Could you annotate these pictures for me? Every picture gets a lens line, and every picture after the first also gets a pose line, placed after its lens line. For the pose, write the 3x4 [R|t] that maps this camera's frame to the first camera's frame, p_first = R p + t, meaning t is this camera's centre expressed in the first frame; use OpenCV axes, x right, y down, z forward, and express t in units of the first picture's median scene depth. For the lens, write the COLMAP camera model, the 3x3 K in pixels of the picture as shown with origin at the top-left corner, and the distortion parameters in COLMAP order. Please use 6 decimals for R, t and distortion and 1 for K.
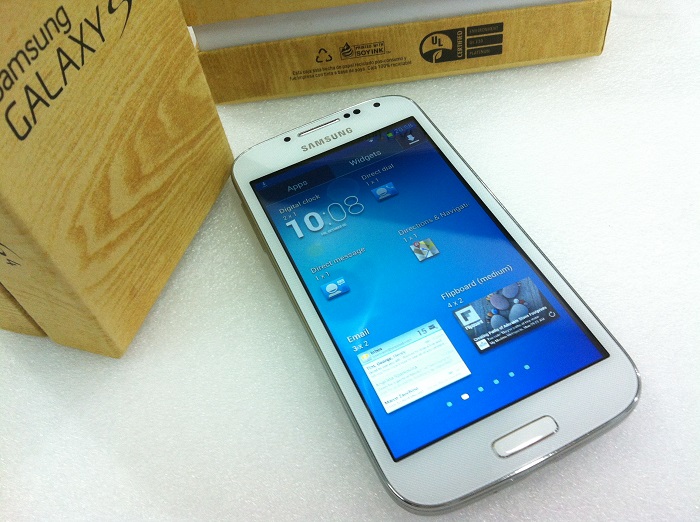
lens RADIAL K [[699.1, 0, 373.2], [0, 699.1, 236.8], [0, 0, 1]] dist [0.100307, -0.295228]
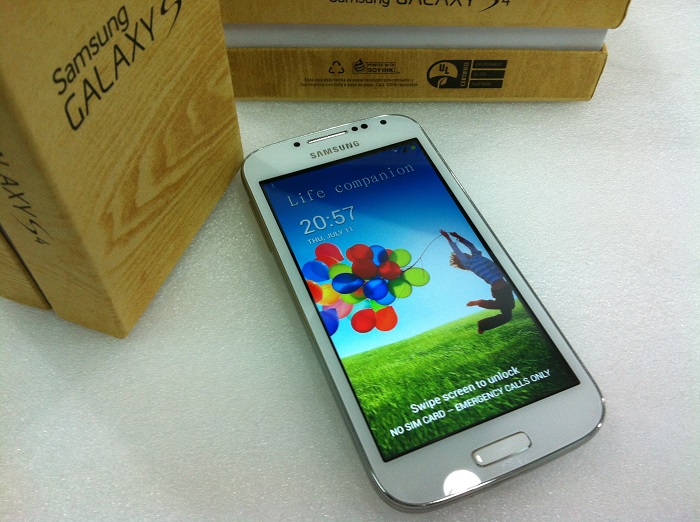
lens RADIAL K [[699.1, 0, 373.2], [0, 699.1, 236.8], [0, 0, 1]] dist [0.100307, -0.295228]
pose [[0.989046, 0.115387, 0.092057, -0.101799], [-0.117254, 0.992987, 0.015124, -0.034999], [-0.089666, -0.025752, 0.995639, -0.067652]]
